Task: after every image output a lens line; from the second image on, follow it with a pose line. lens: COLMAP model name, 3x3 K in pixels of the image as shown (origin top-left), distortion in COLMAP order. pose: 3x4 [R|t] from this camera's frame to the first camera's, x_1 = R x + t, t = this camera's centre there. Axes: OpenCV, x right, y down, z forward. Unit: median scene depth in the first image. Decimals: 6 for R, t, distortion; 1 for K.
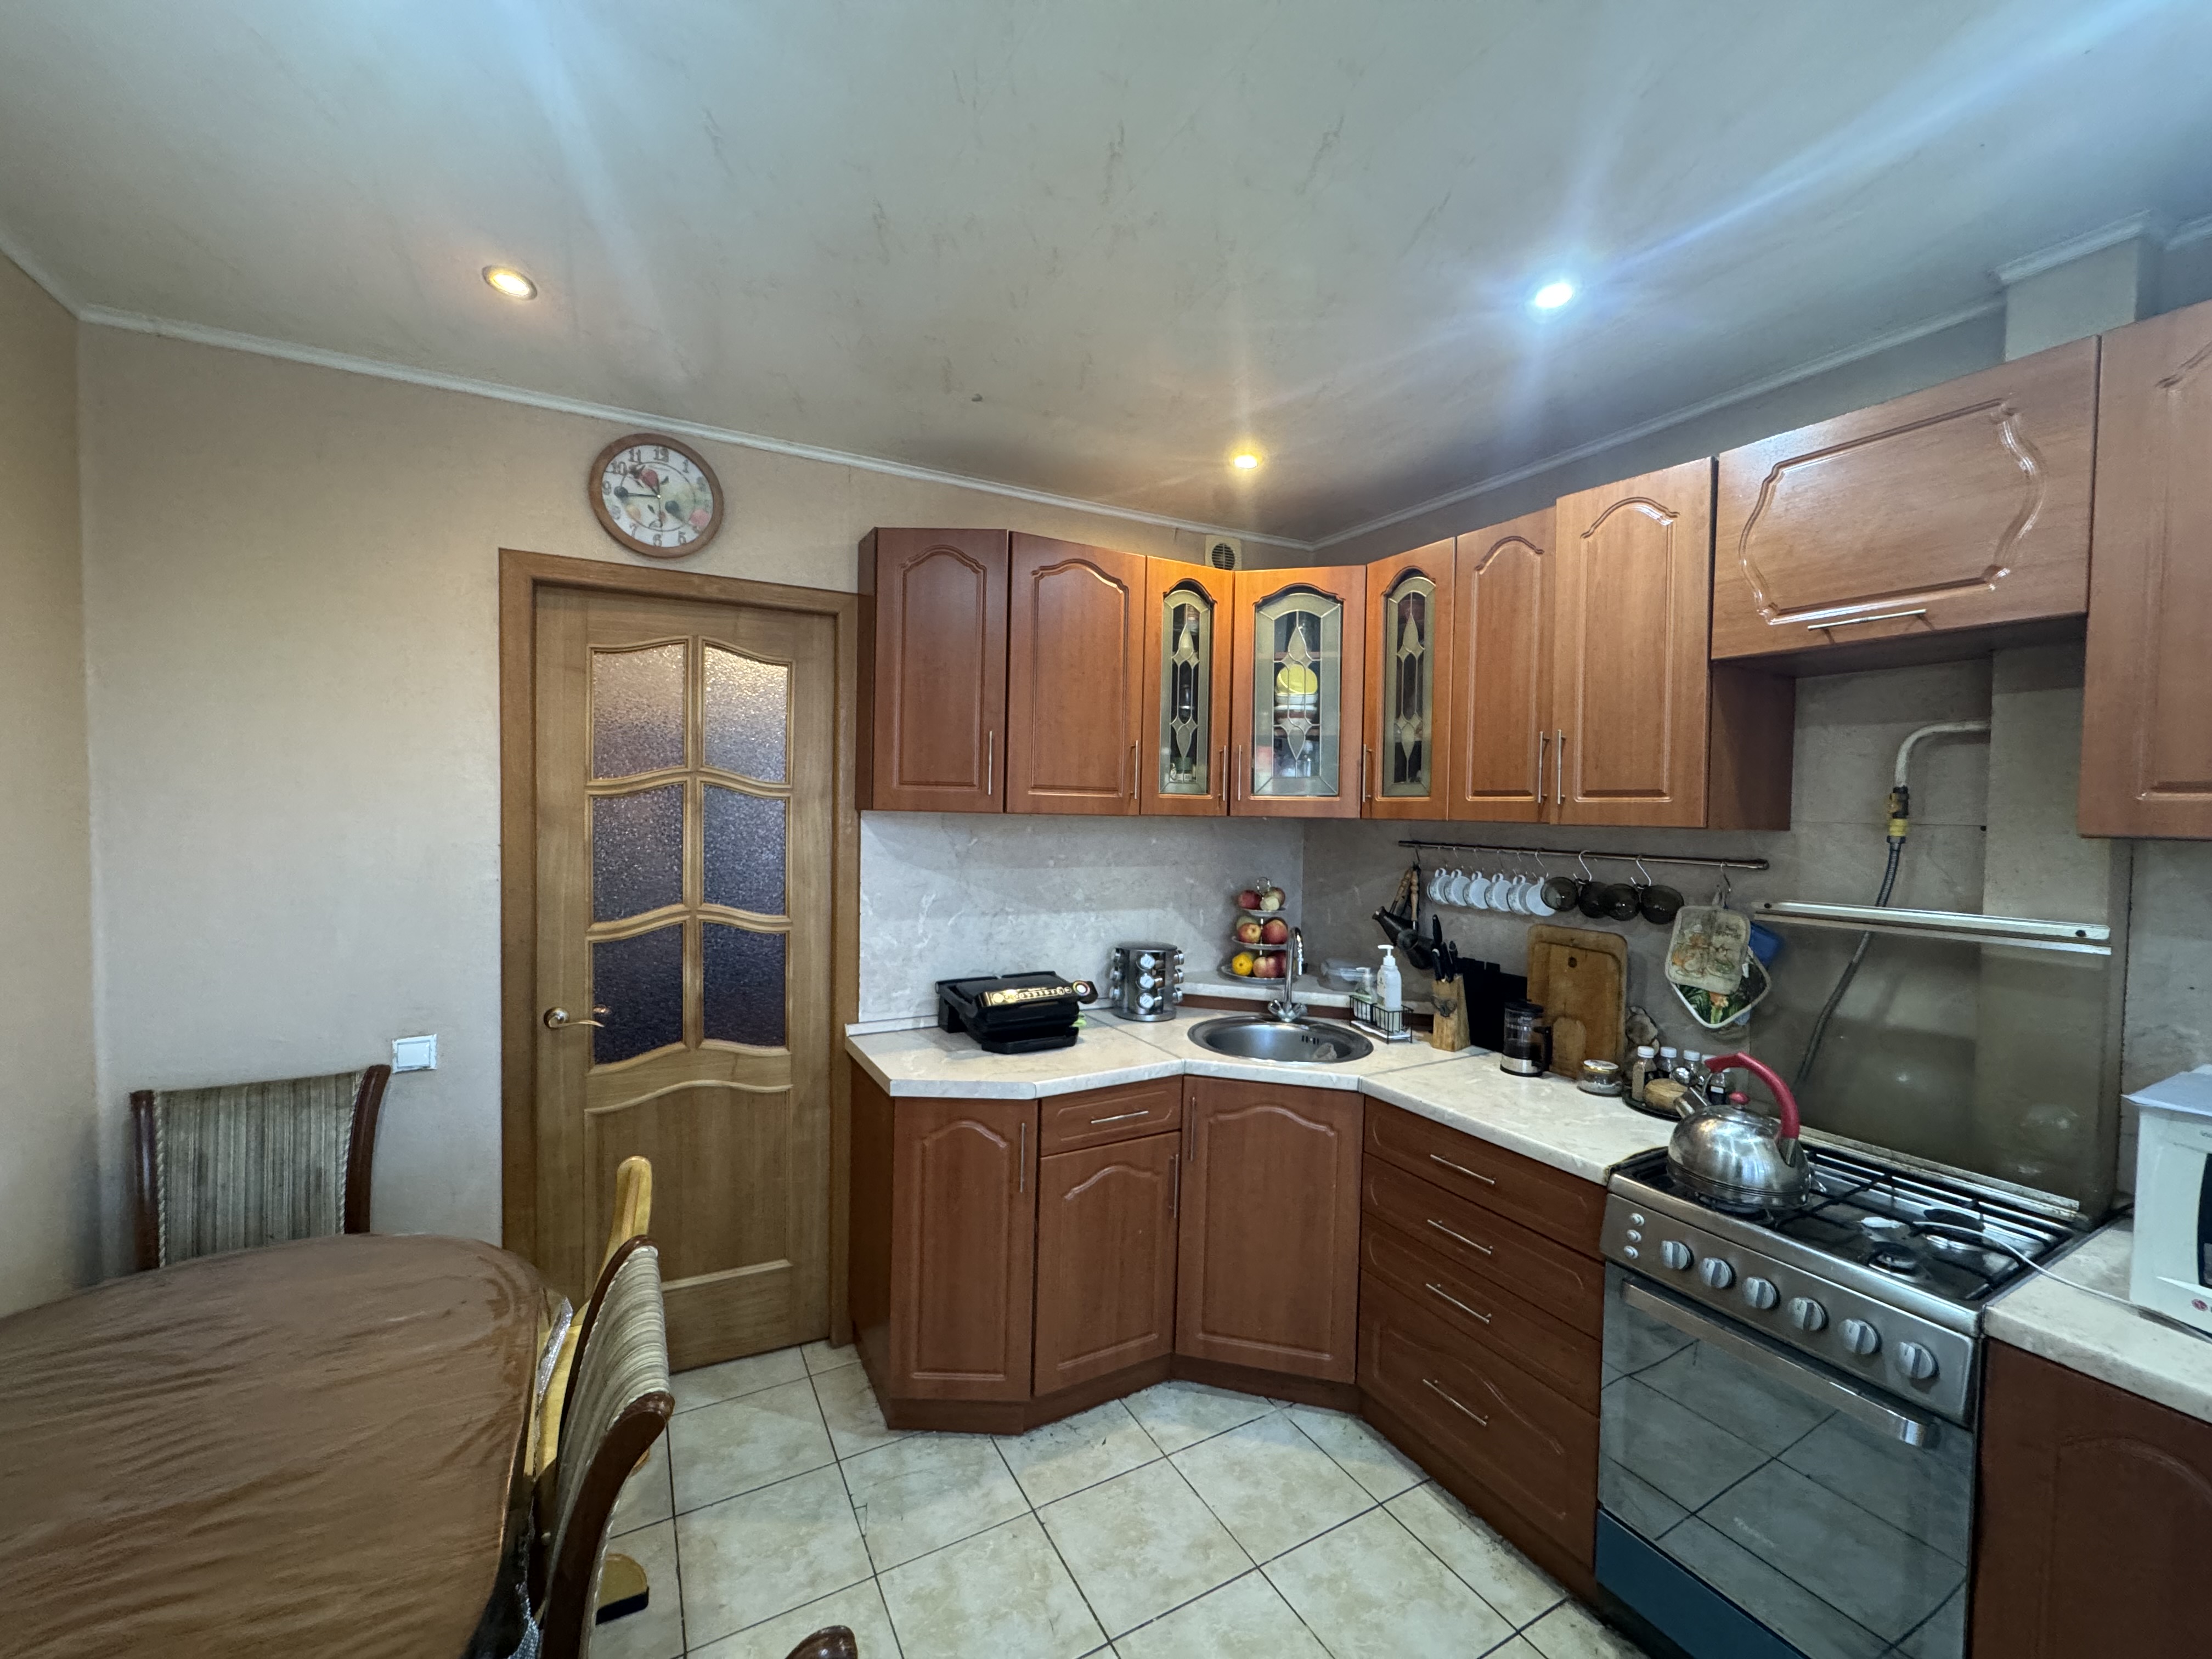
lens RADIAL K [[887.4, 0, 1110.1], [0, 887.4, 828.9], [0, 0, 1]] dist [-0.000007, -0.000172]
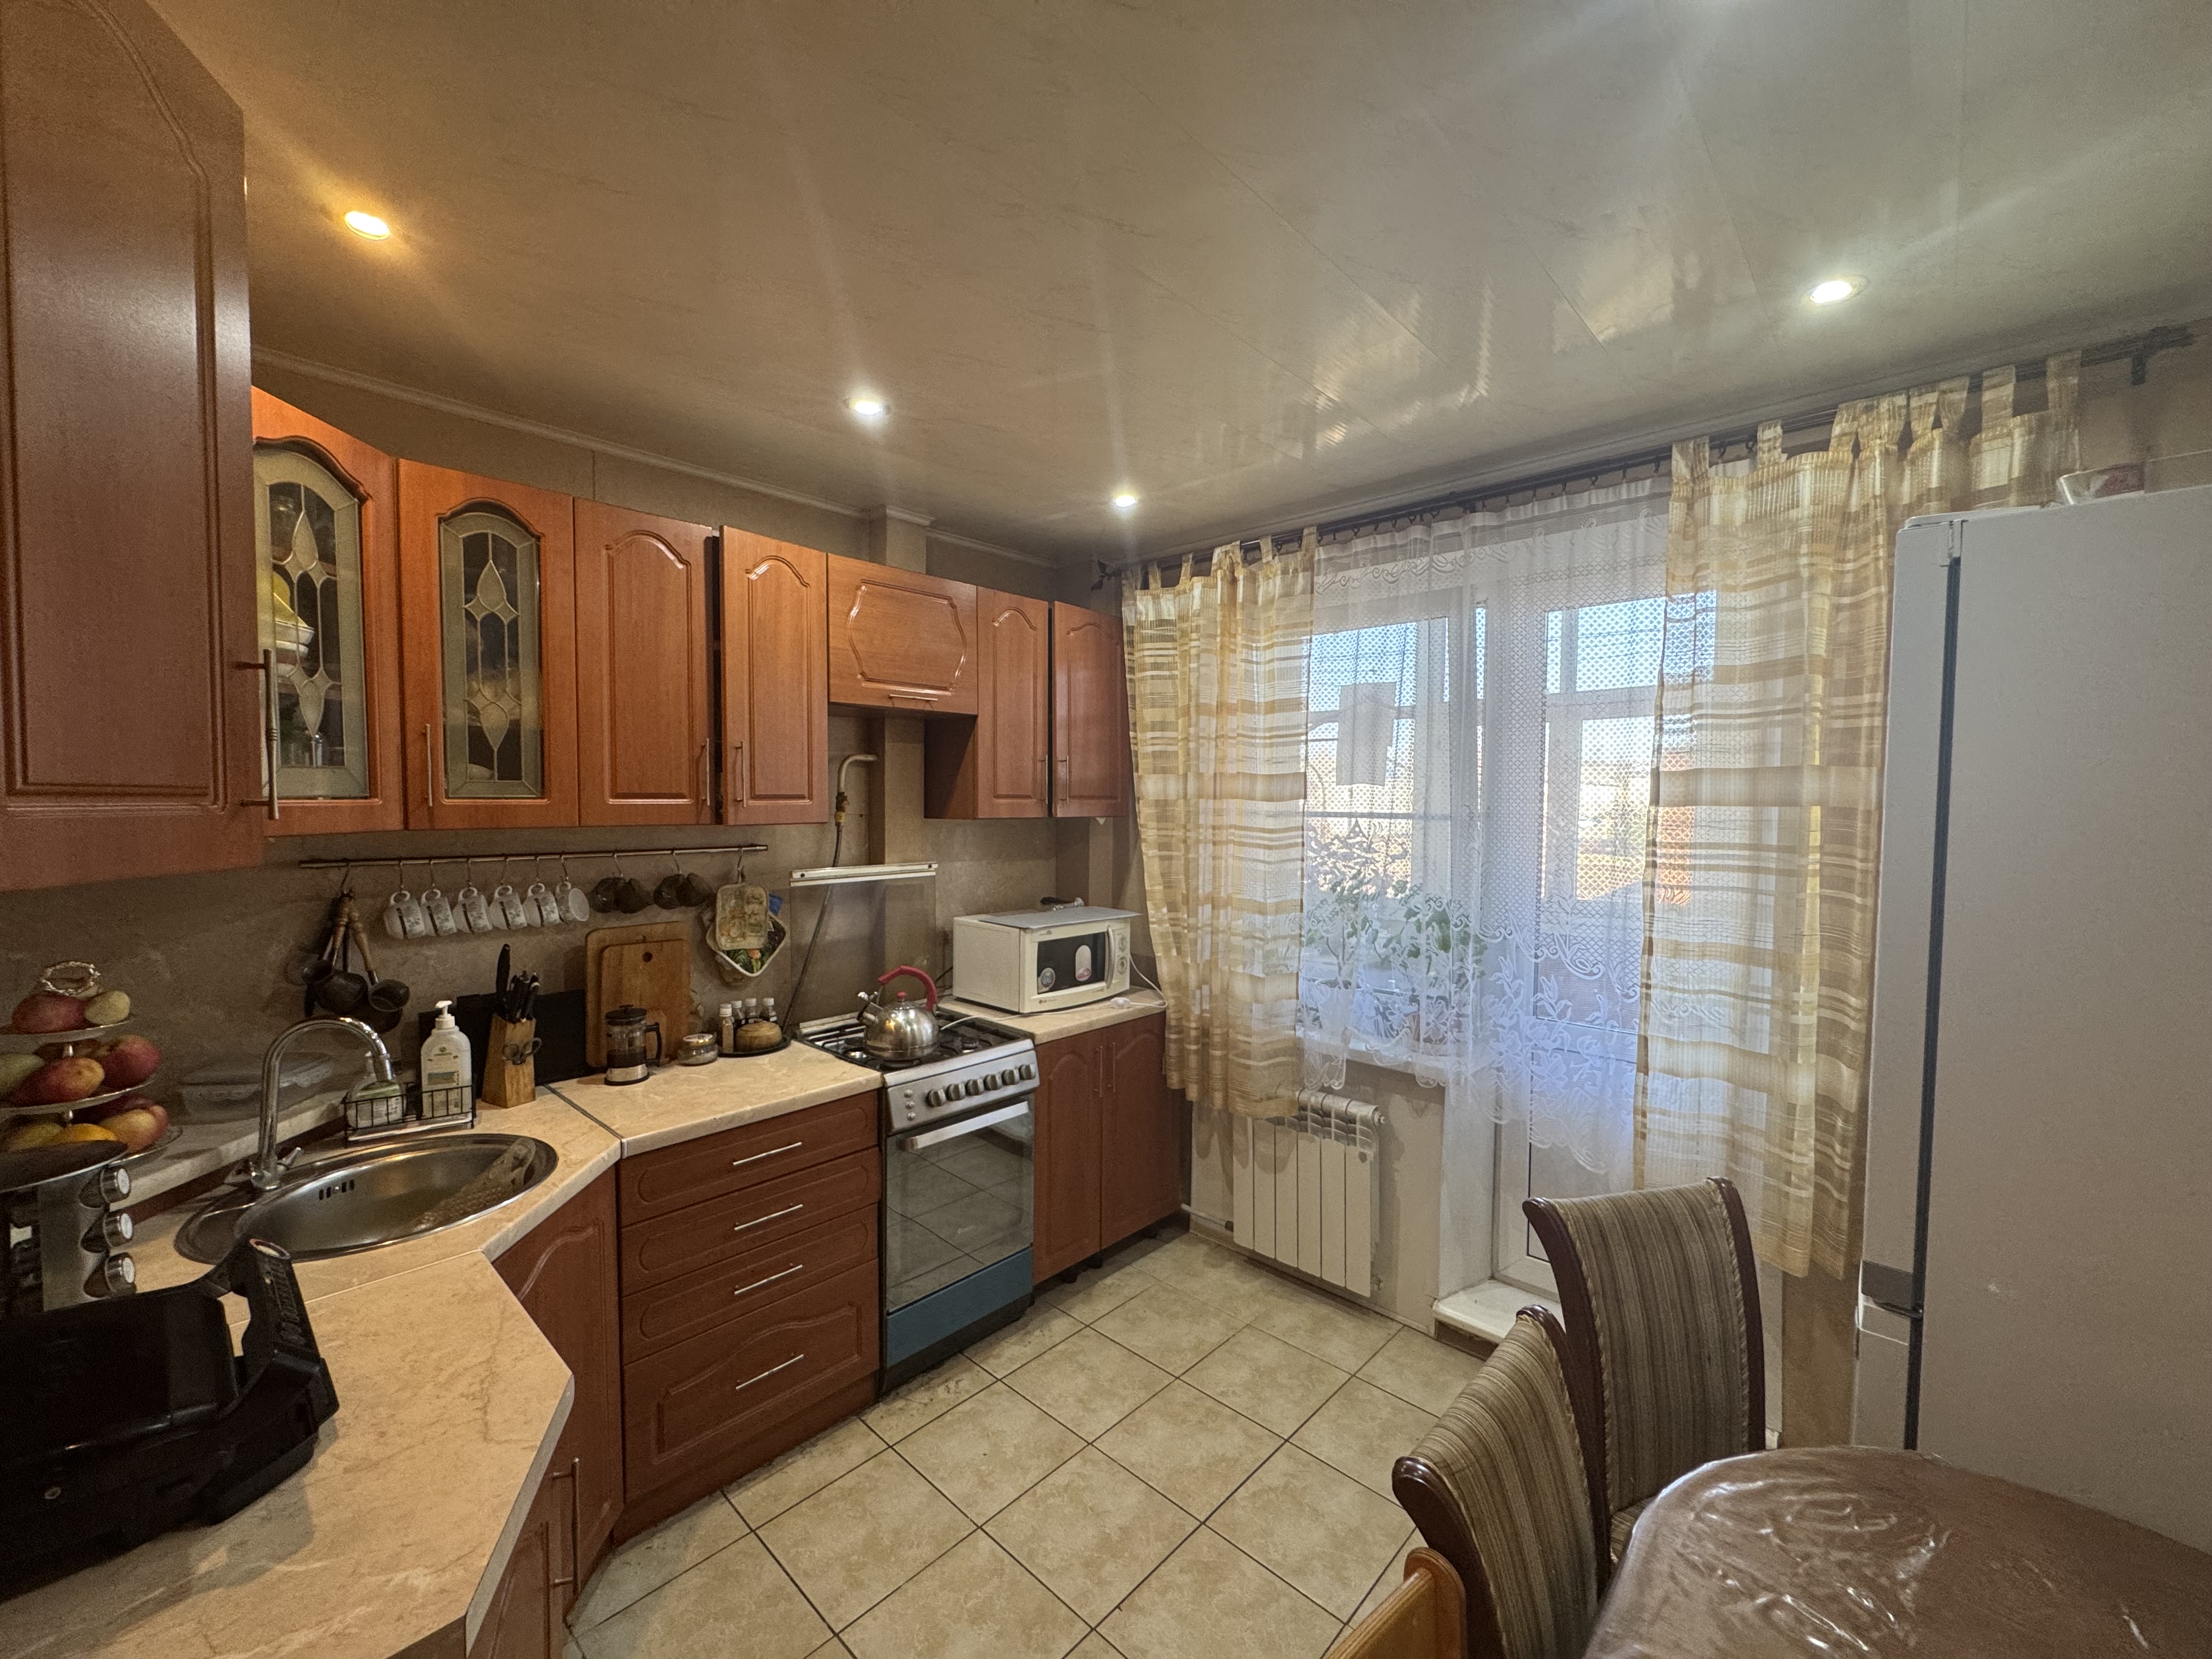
lens RADIAL K [[887.4, 0, 1110.1], [0, 887.4, 828.9], [0, 0, 1]] dist [-0.000007, -0.000172]
pose [[-0.311757, -0.053145, 0.948674, -0.639188], [0.009678, 0.998205, 0.059100, -0.056402], [-0.950113, 0.027606, -0.310683, 0.829668]]
